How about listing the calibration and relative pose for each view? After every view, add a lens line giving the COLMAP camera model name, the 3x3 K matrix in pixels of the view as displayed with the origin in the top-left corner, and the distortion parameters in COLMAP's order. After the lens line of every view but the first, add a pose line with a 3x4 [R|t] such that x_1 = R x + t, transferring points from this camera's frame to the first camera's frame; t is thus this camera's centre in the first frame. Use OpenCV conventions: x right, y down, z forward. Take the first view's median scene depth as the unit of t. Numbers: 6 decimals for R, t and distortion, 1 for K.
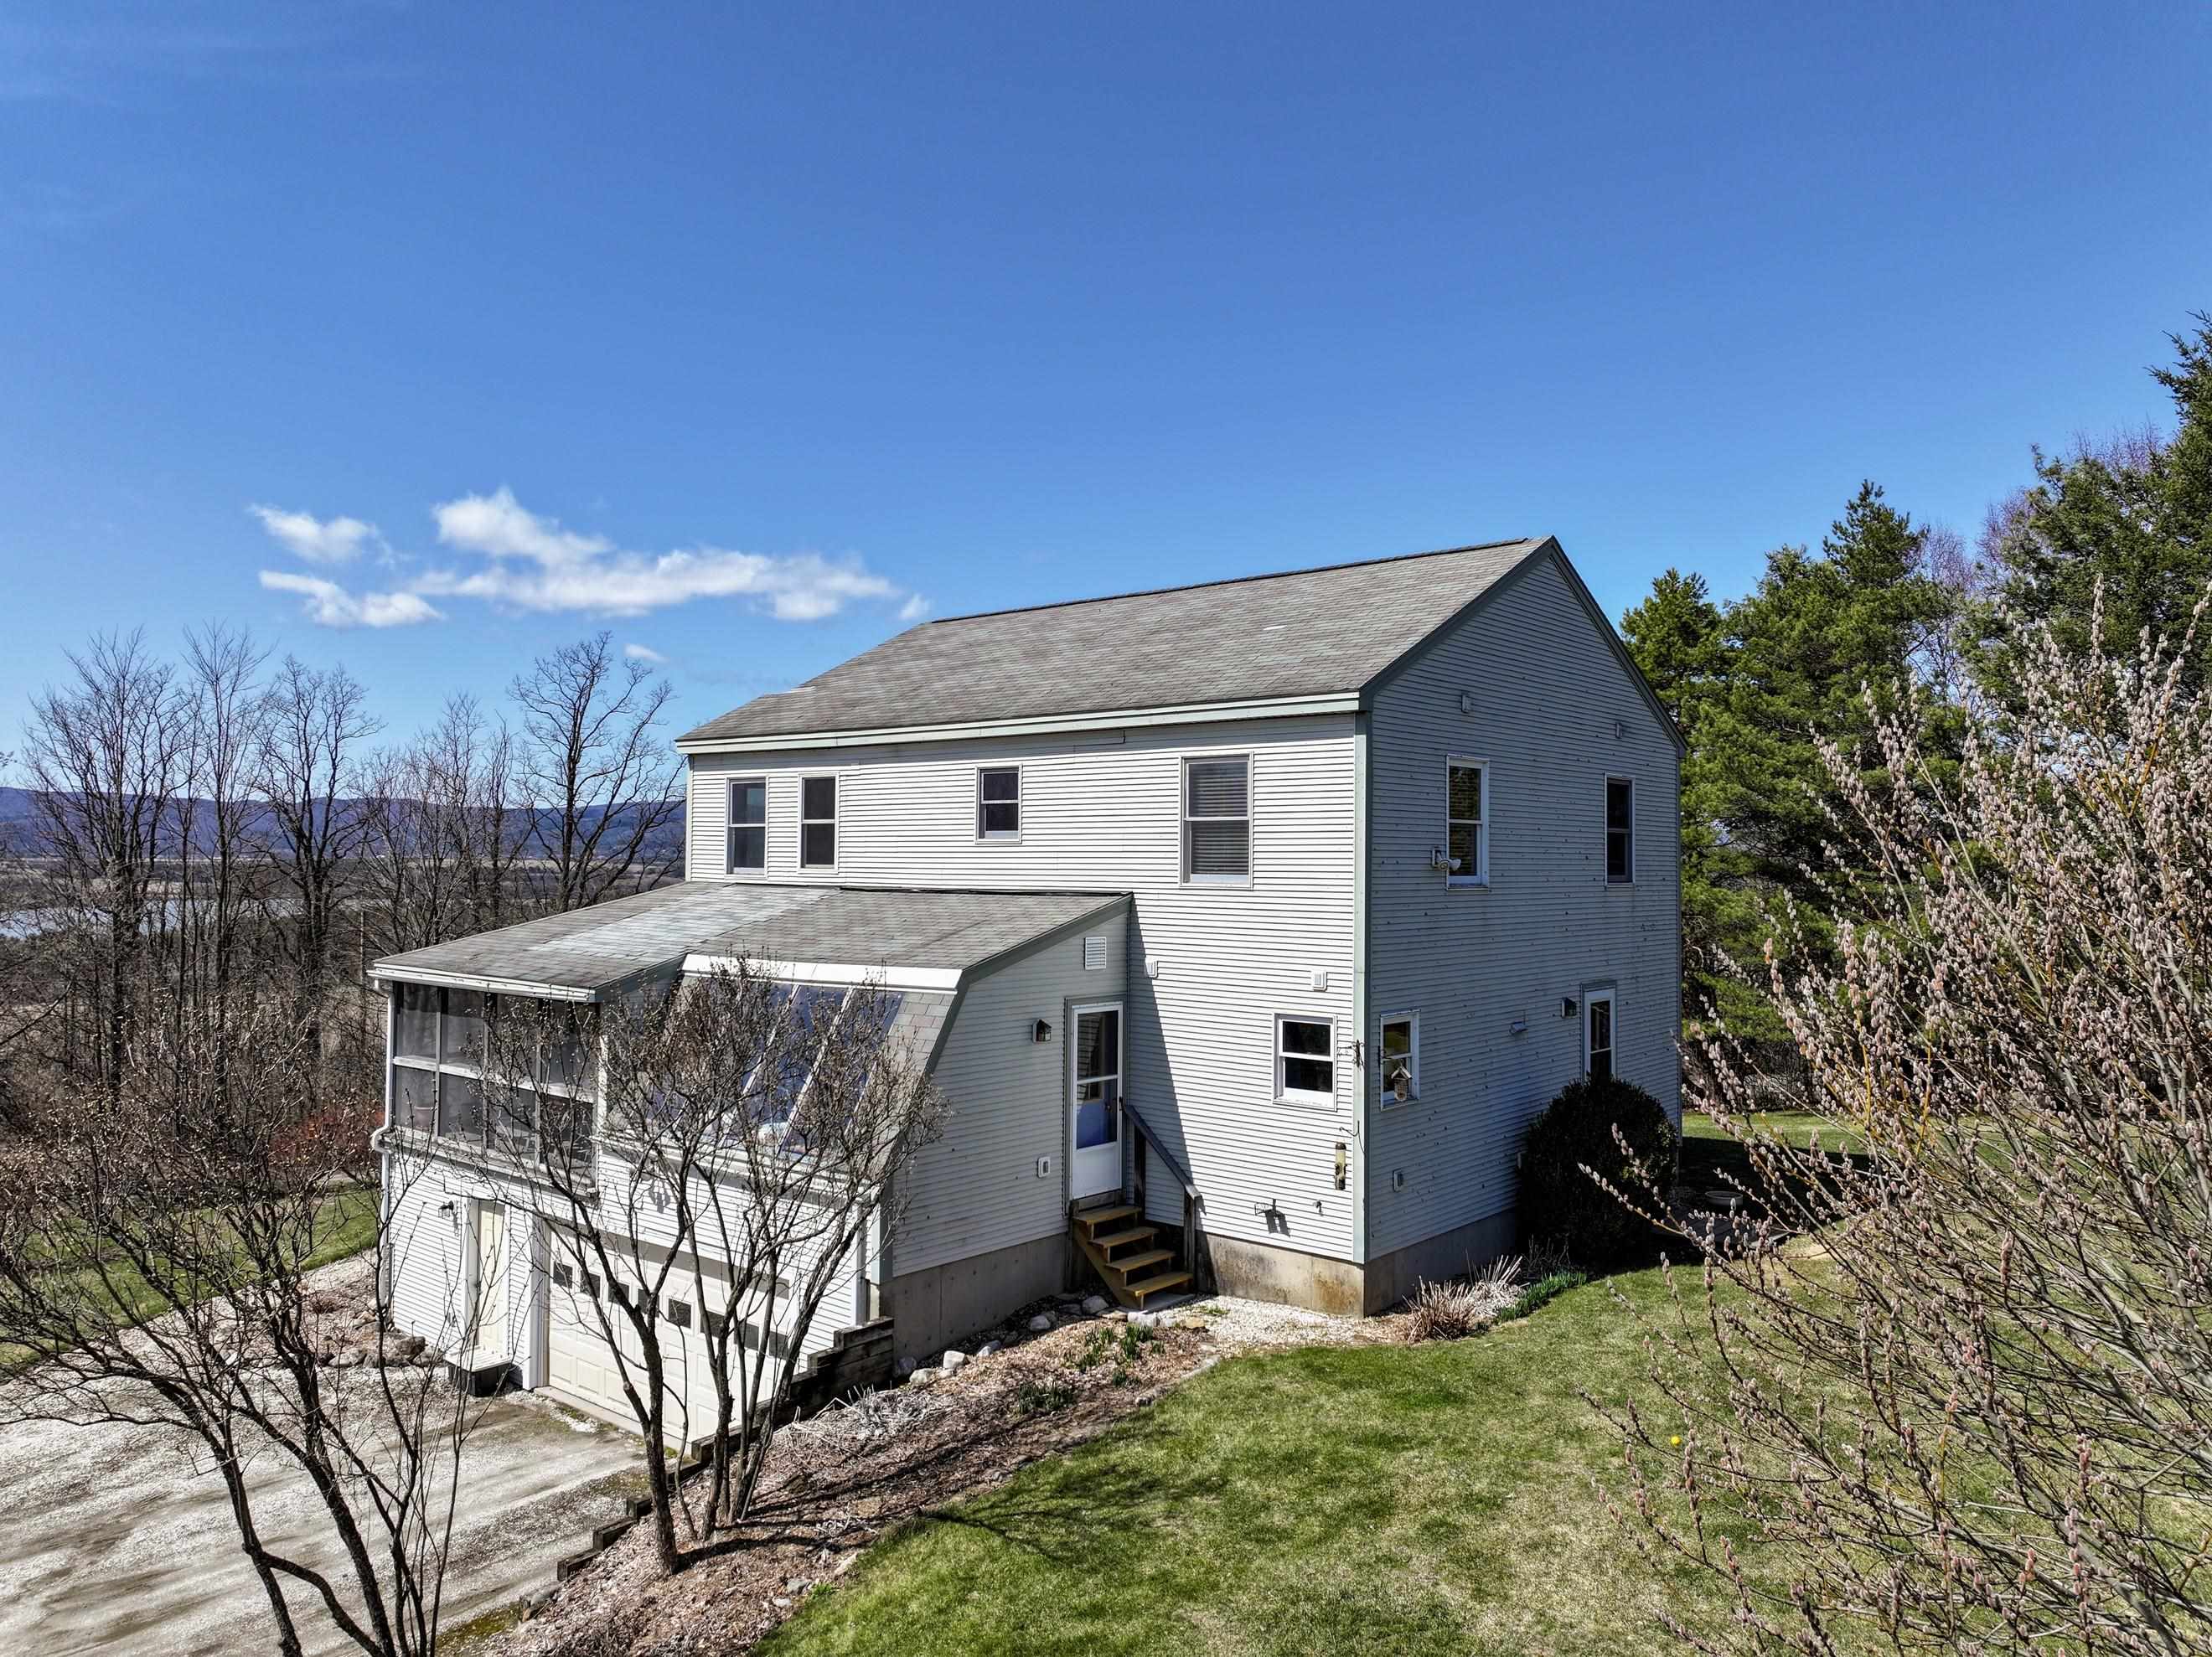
lens RADIAL K [[1551.6, 0, 1106.0], [0, 1551.6, 828.5], [0, 0, 1]] dist [0.004896, 0.012897]
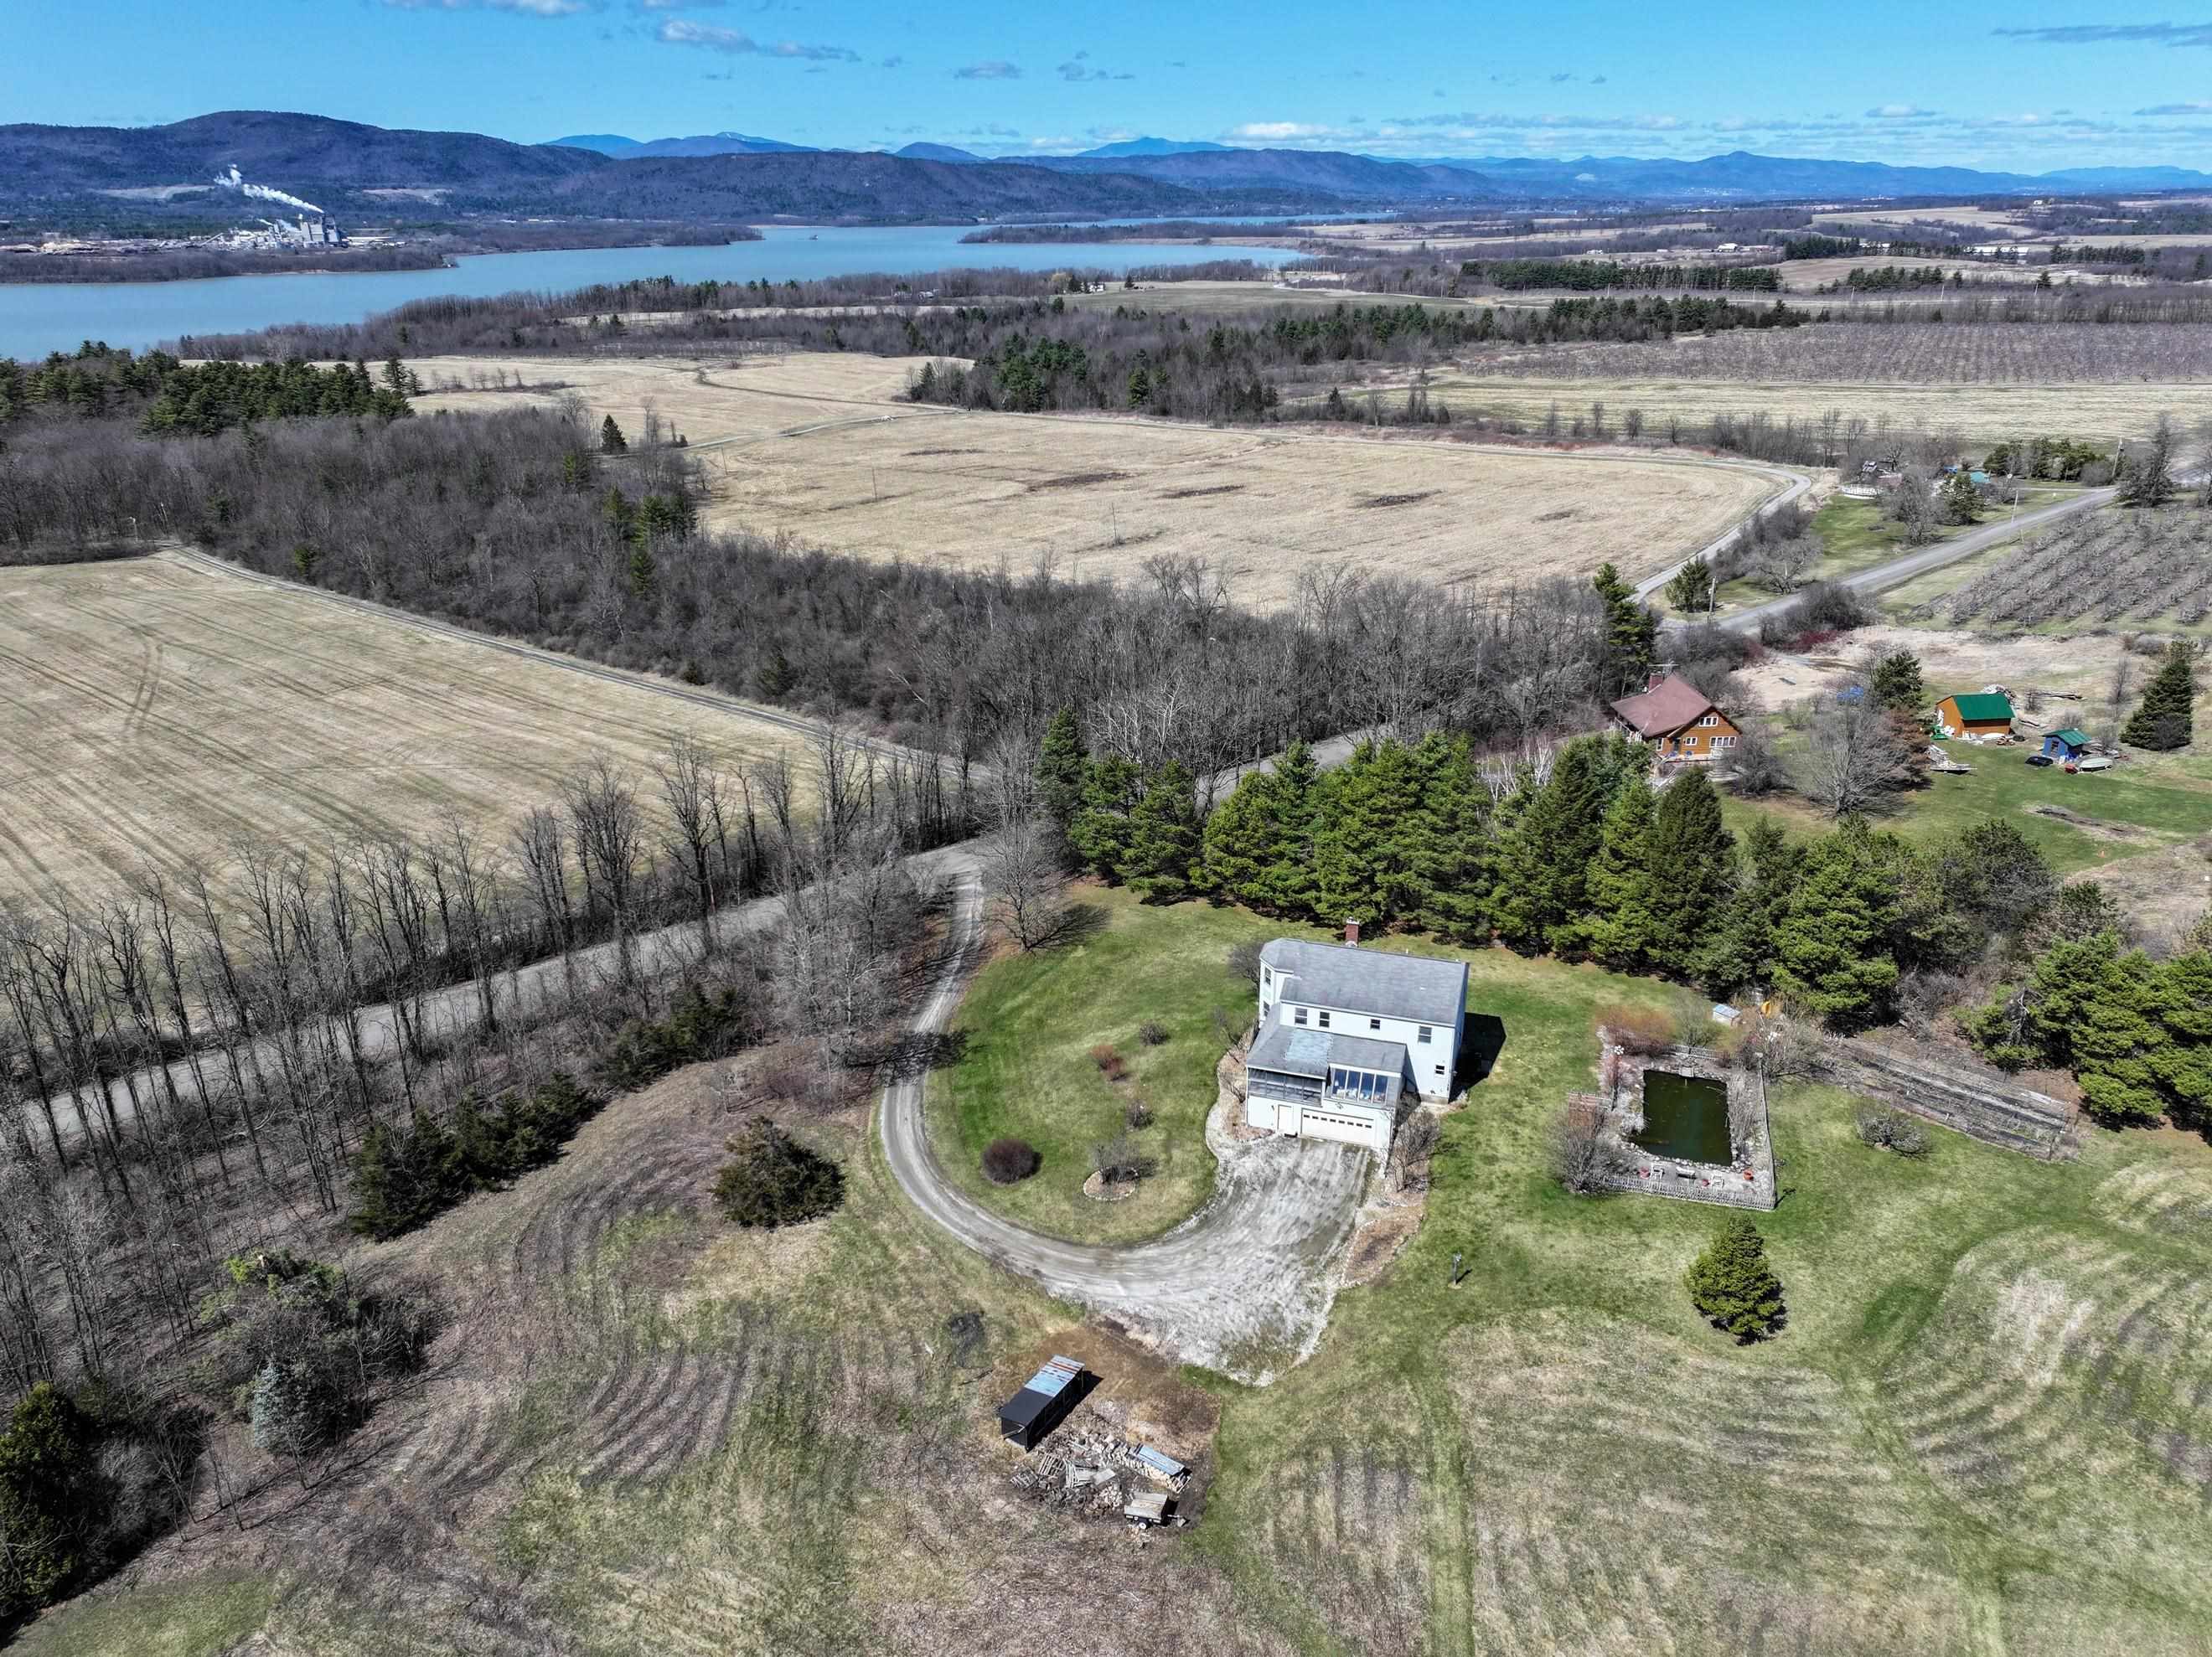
lens RADIAL K [[1551.6, 0, 1106.0], [0, 1551.6, 828.5], [0, 0, 1]] dist [0.004896, 0.012897]
pose [[0.925253, -0.159646, 0.344123, -3.307432], [0.006634, 0.913806, 0.406097, -3.497723], [-0.379294, -0.373460, 0.846560, -3.660858]]
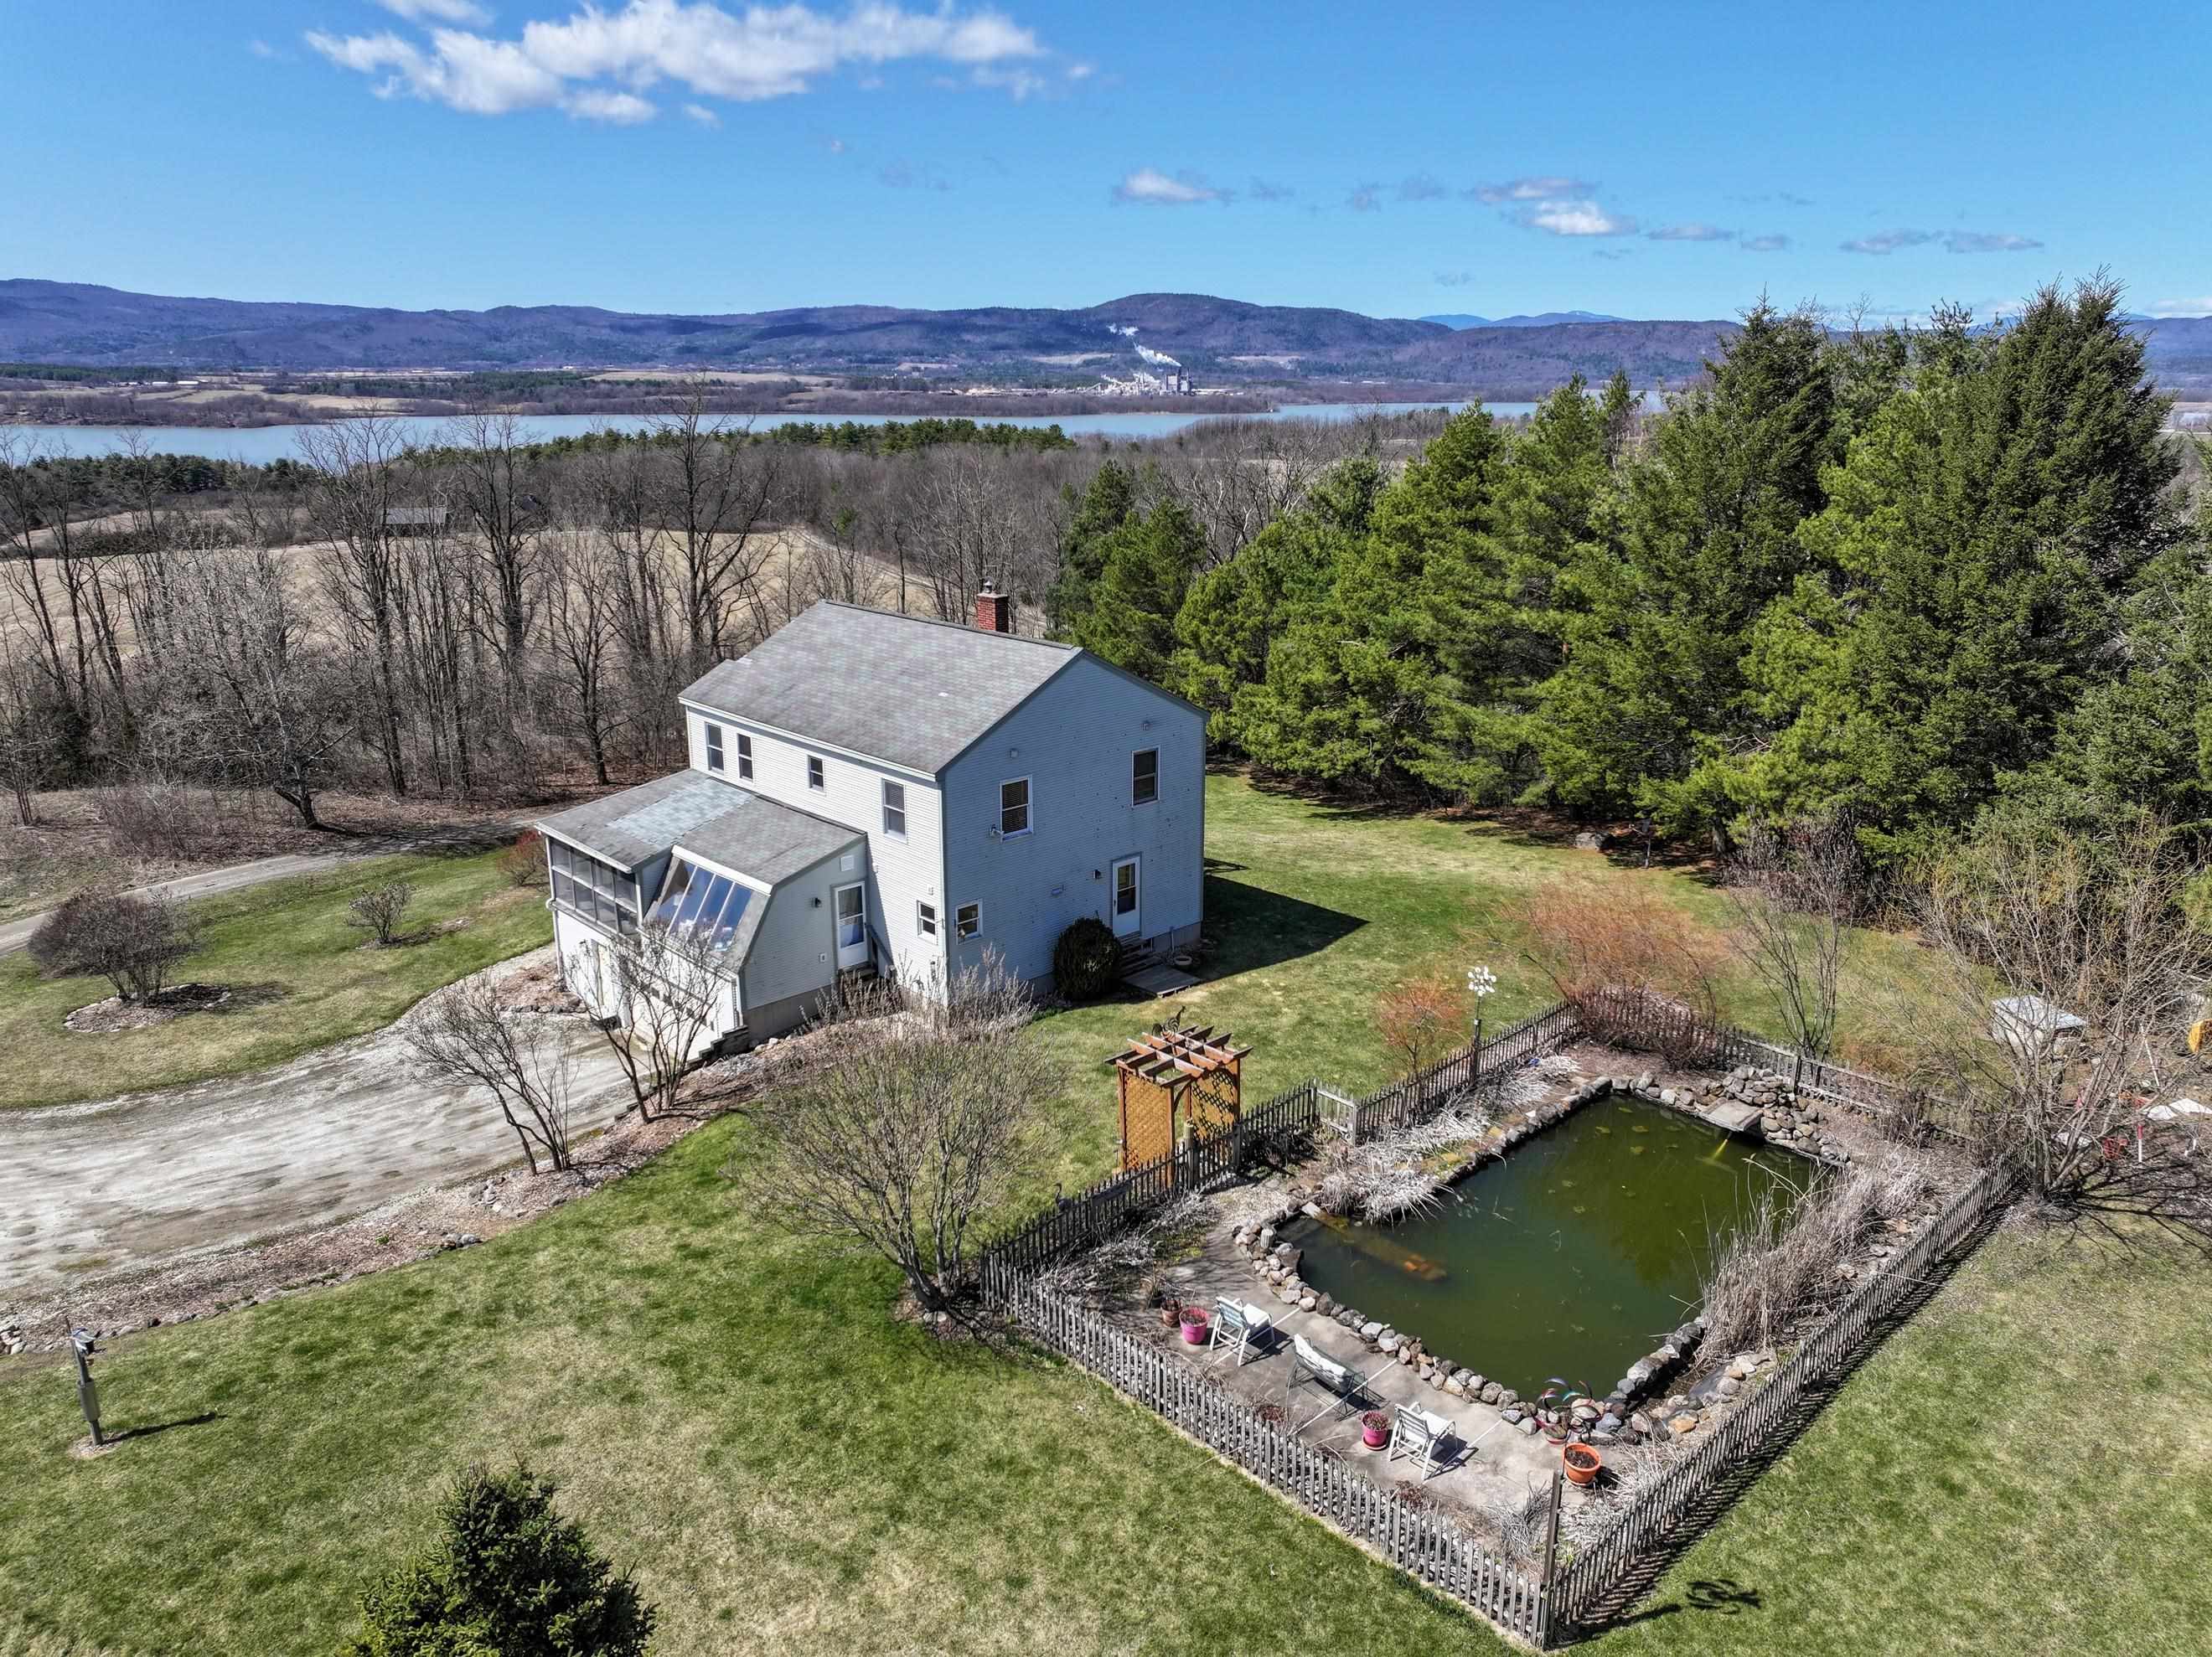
lens RADIAL K [[1551.6, 0, 1106.0], [0, 1551.6, 828.5], [0, 0, 1]] dist [0.004896, 0.012897]
pose [[0.993304, 0.025511, -0.112681, 0.659960], [0.010158, 0.952255, 0.305135, -0.690702], [0.115085, -0.304236, 0.945619, -1.108184]]
